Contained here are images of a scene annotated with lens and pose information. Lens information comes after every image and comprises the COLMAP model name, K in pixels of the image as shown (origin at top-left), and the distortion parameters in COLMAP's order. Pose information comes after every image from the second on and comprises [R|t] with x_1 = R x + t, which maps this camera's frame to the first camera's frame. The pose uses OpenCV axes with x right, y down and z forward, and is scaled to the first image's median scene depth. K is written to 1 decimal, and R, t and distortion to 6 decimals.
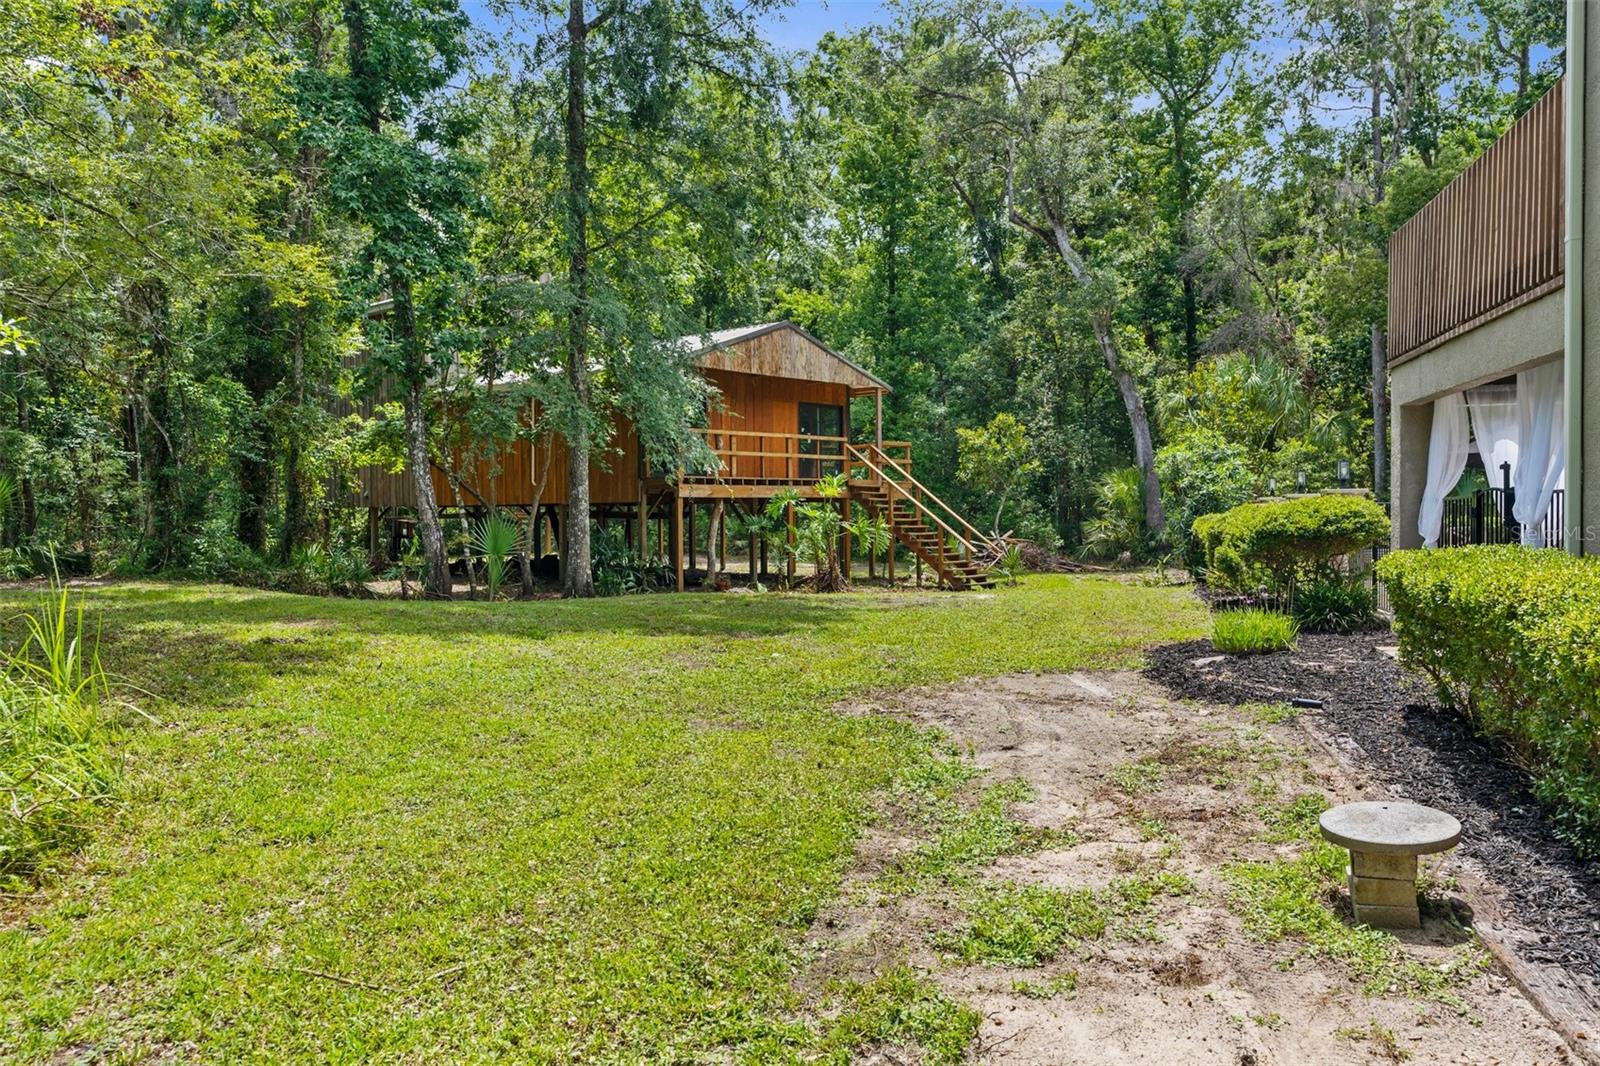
lens RADIAL K [[1241.7, 0, 800.0], [0, 1241.7, 533.0], [0, 0, 1]] dist [0.000031, -0.000022]
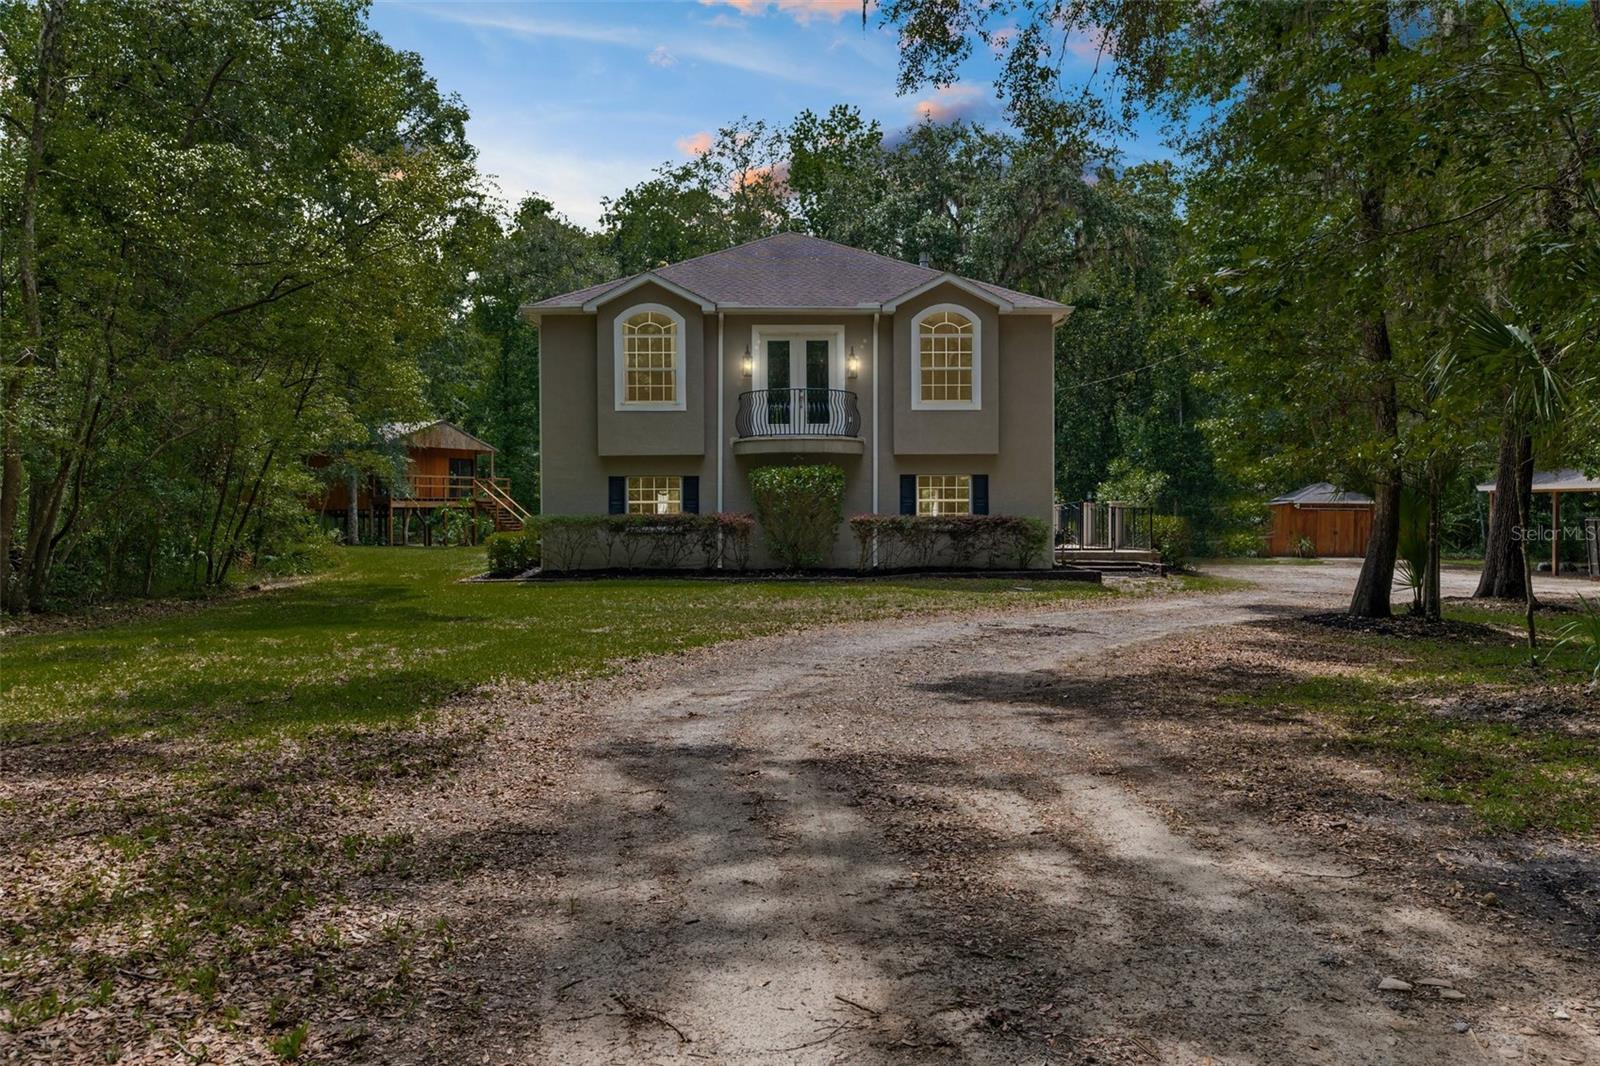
lens RADIAL K [[1286.6, 0, 800.0], [0, 1286.6, 533.0], [0, 0, 1]] dist [0.002958, -0.001565]
pose [[0.963669, -0.001016, 0.267098, -0.011298], [0.001786, 0.999995, -0.002638, 0.019638], [-0.267094, 0.003019, 0.963666, -1.161919]]
